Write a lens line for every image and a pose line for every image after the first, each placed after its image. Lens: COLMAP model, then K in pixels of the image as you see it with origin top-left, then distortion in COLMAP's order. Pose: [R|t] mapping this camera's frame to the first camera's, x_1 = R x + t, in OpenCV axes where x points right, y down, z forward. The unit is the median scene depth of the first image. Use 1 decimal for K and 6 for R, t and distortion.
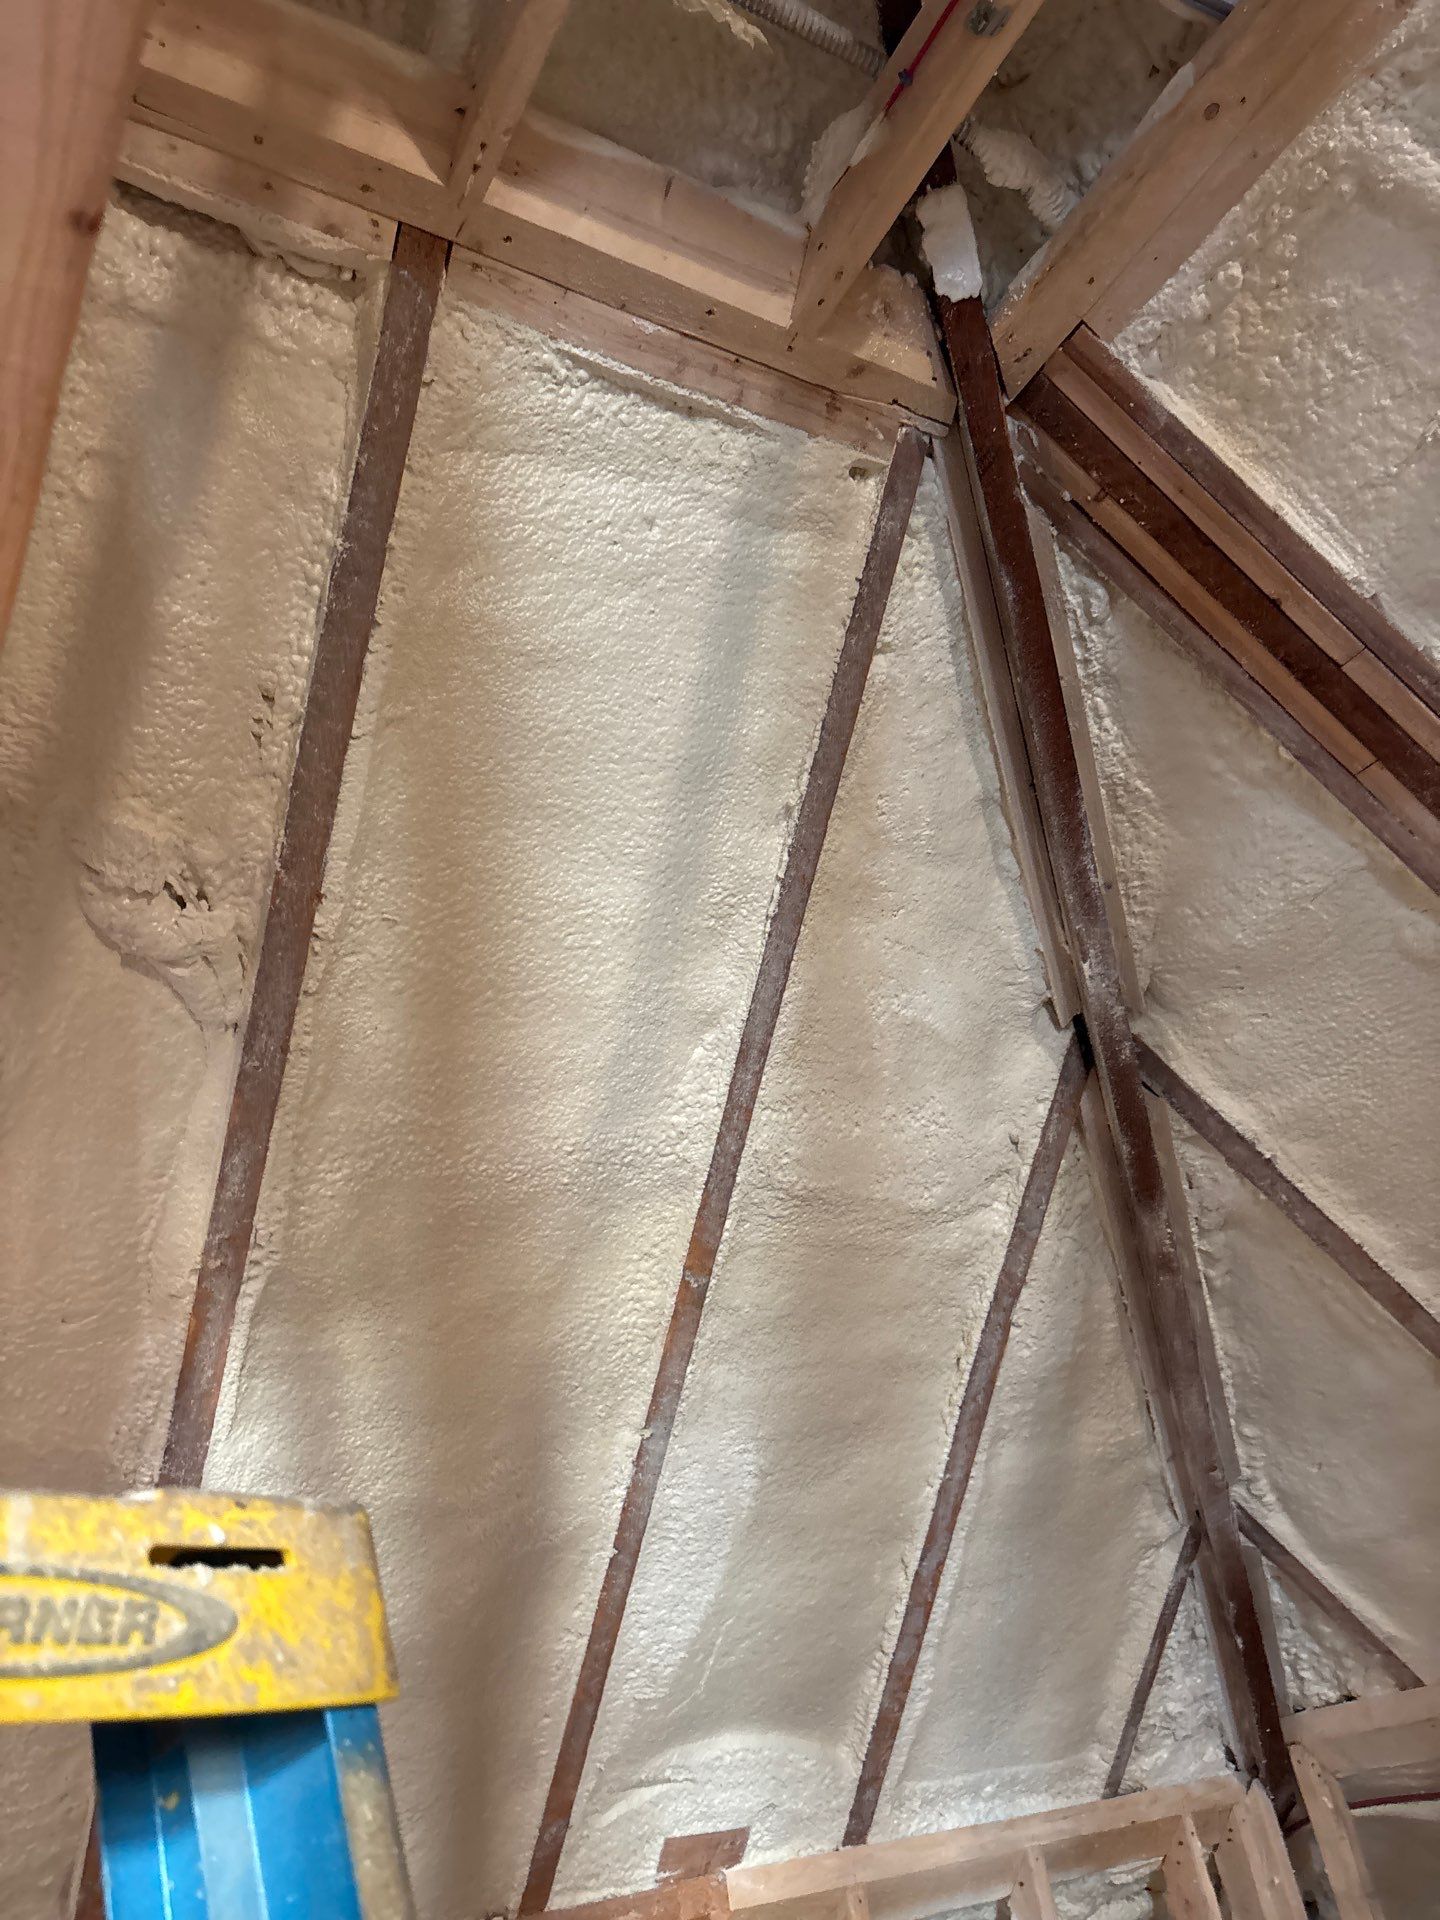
lens RADIAL K [[1451.0, 0, 712.3], [0, 1451.0, 969.8], [0, 0, 1]] dist [0.046768, -0.055024]
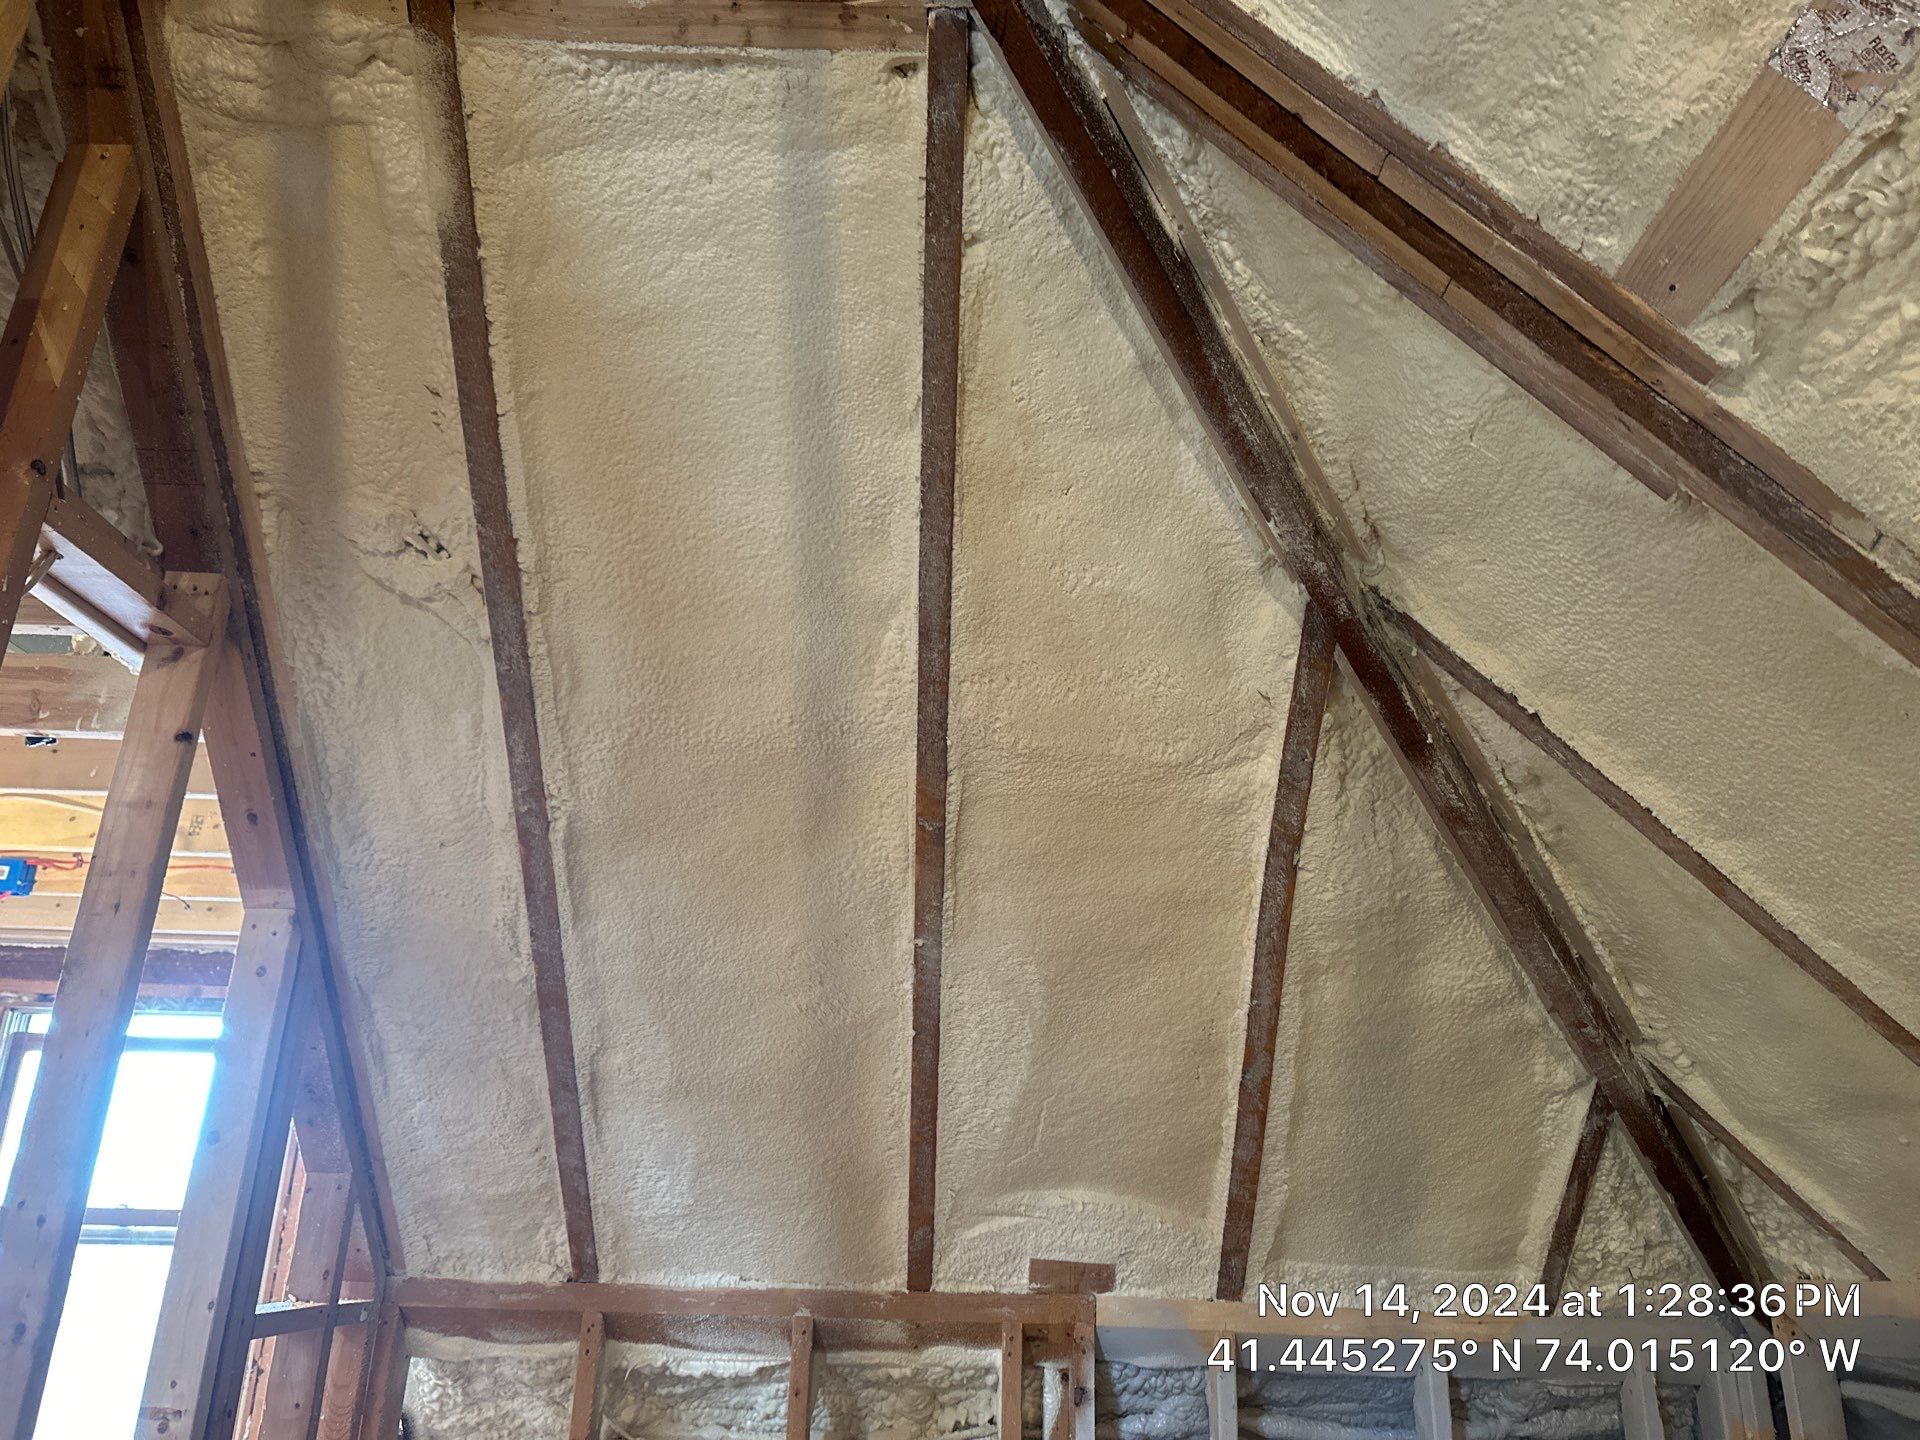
lens RADIAL K [[1341.0, 0, 965.4], [0, 1341.0, 727.1], [0, 0, 1]] dist [0.074546, -0.084439]
pose [[0.859756, 0.004151, -0.510688, 0.578880], [0.095687, 0.980949, 0.169064, -0.044145], [0.501661, -0.194220, 0.842980, 0.124937]]
